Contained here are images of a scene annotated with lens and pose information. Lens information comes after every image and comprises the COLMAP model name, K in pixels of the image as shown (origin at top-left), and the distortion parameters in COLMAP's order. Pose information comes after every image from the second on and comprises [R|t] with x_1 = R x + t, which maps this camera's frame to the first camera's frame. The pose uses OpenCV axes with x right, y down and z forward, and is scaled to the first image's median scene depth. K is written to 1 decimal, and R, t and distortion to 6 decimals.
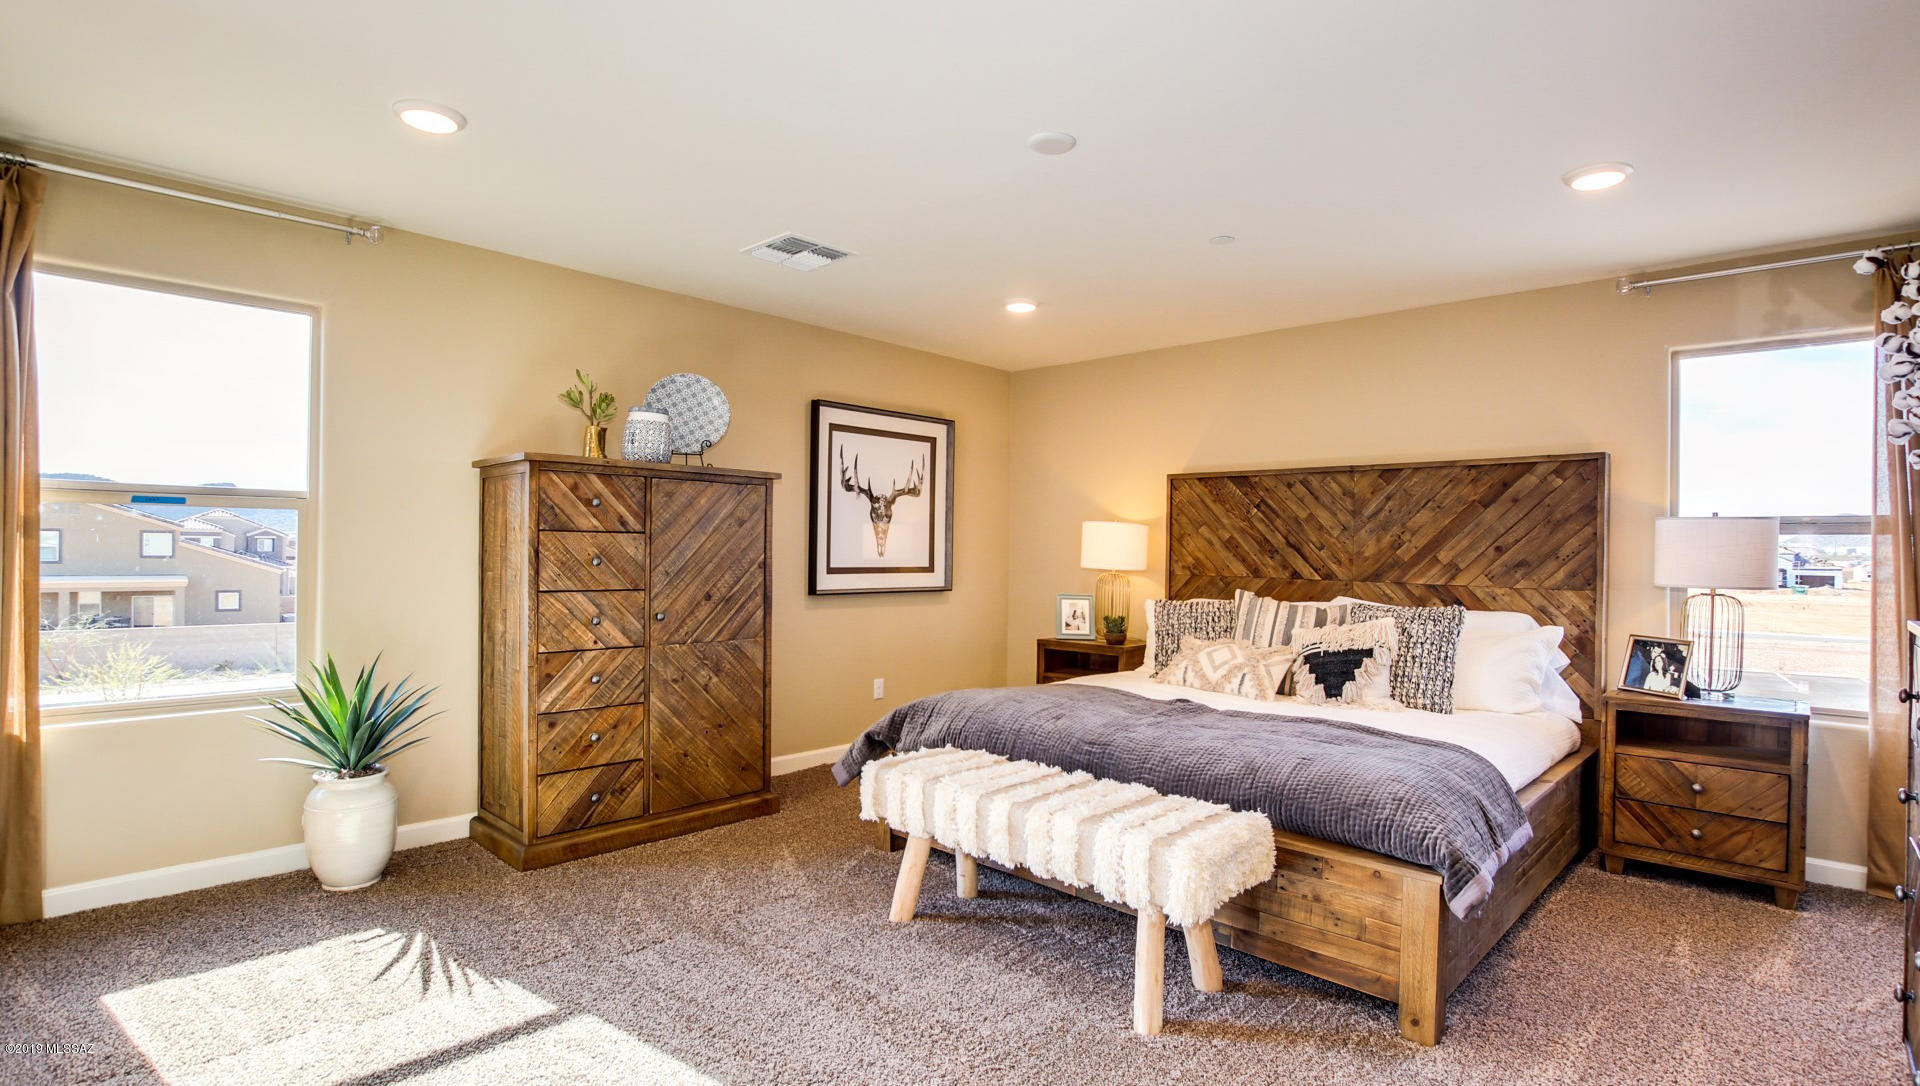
lens RADIAL K [[911.1, 0, 961.1], [0, 911.1, 549.8], [0, 0, 1]] dist [-0.028068, -0.000206]
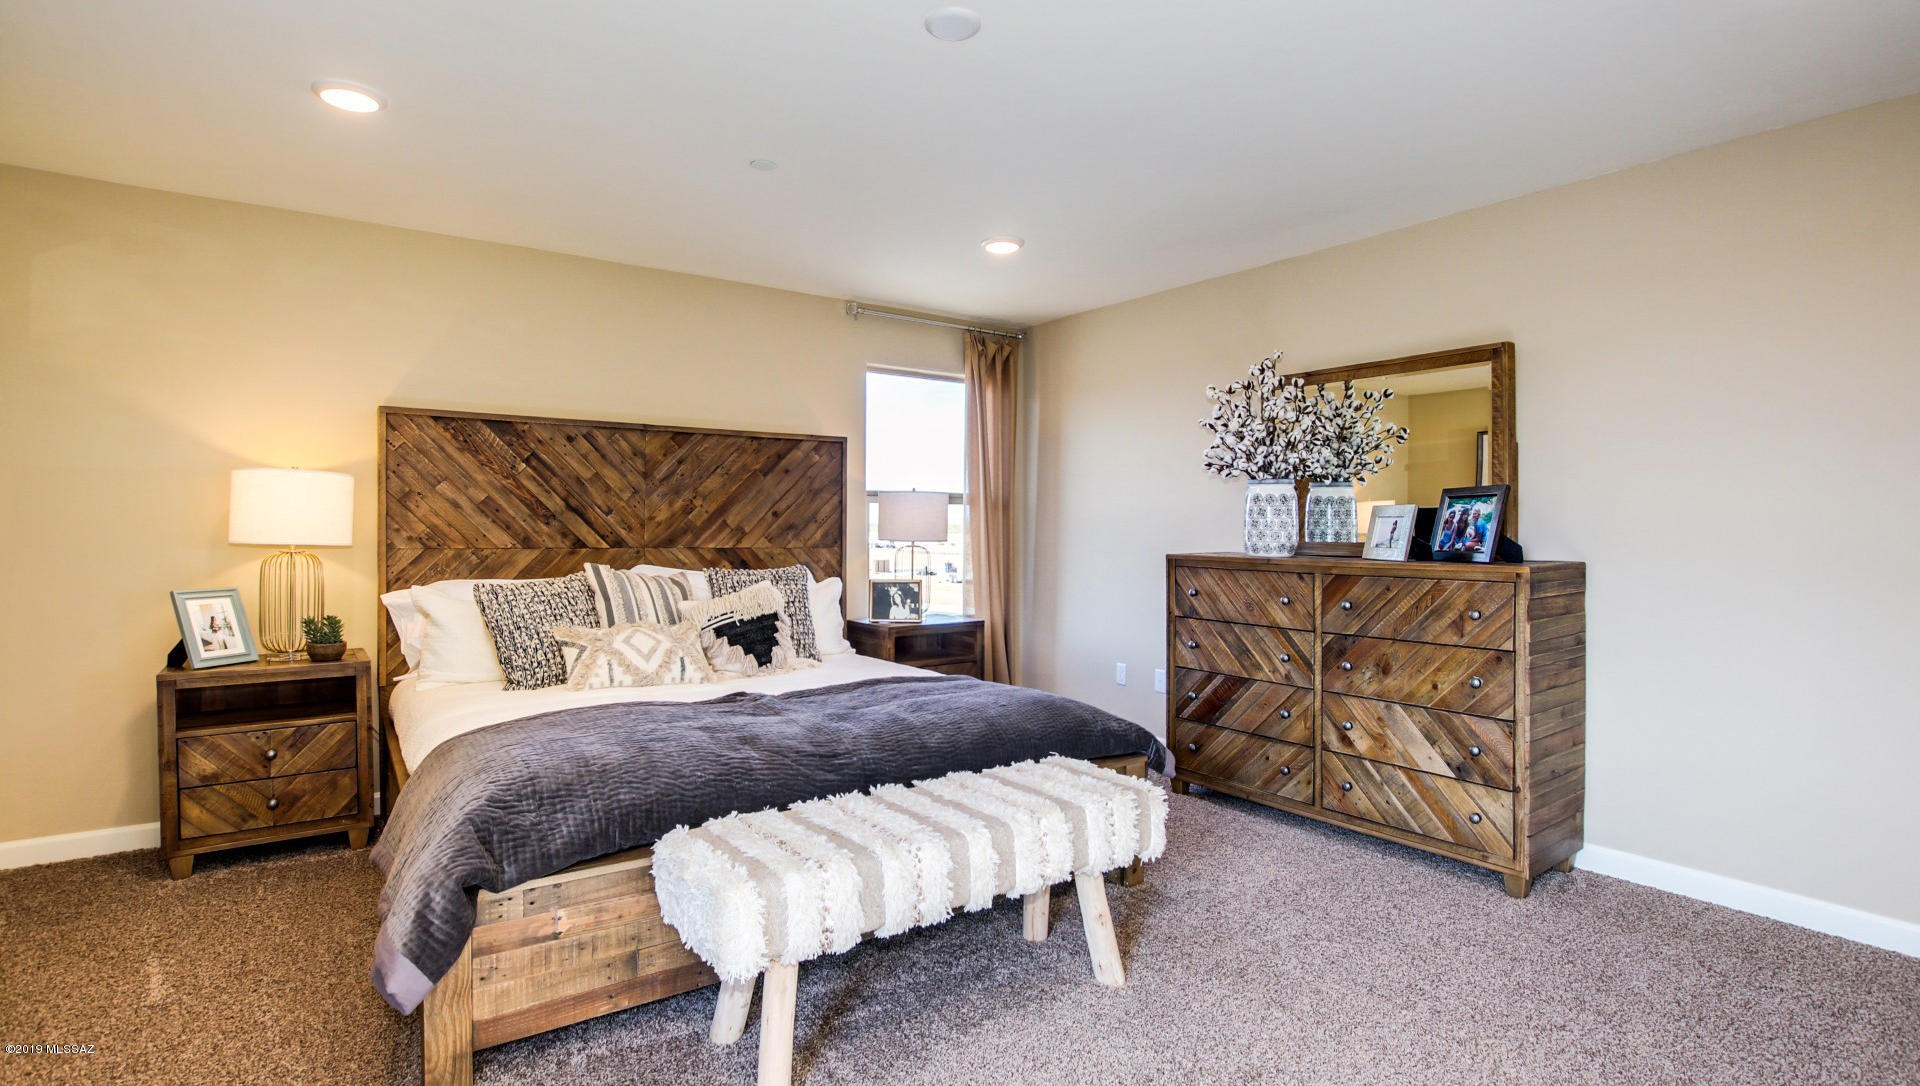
lens RADIAL K [[911.1, 0, 961.7], [0, 911.1, 524.9], [0, 0, 1]] dist [-0.028068, -0.000206]
pose [[0.192570, -0.011811, 0.981212, -0.461454], [-0.001155, 0.999924, 0.012263, -0.001046], [-0.981283, -0.003495, 0.192541, 0.543203]]
